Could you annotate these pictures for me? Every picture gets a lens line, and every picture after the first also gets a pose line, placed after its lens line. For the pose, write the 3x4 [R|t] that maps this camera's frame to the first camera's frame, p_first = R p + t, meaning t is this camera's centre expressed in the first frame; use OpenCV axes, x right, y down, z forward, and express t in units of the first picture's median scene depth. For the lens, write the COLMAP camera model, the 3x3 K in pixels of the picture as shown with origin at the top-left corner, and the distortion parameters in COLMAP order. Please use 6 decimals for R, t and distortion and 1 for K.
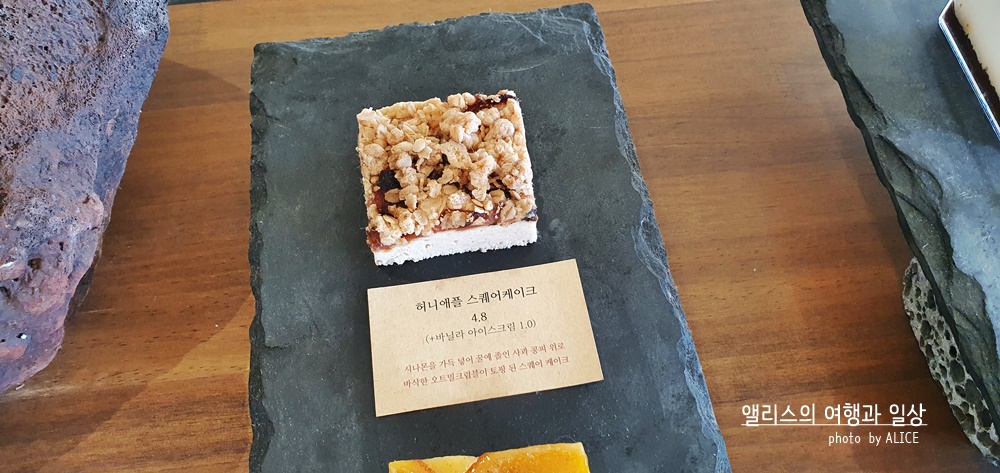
lens RADIAL K [[764.7, 0, 500.0], [0, 764.7, 236.5], [0, 0, 1]] dist [-0.018719, 0.050066]
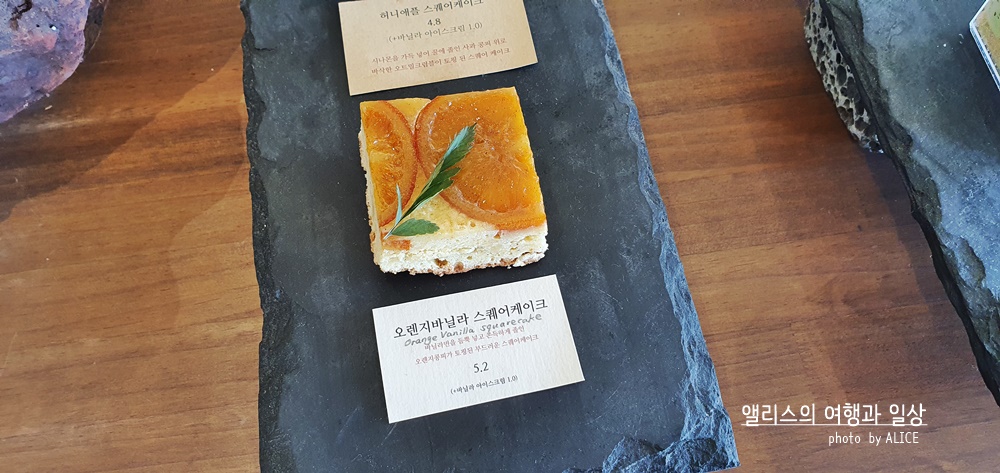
lens RADIAL K [[765.7, 0, 492.7], [0, 765.7, 234.2], [0, 0, 1]] dist [0.000053, 0.003584]
pose [[0.999770, -0.021008, 0.004248, 0.045470], [0.020614, 0.996749, 0.077883, 0.304231], [-0.005871, -0.077778, 0.996953, -0.188270]]
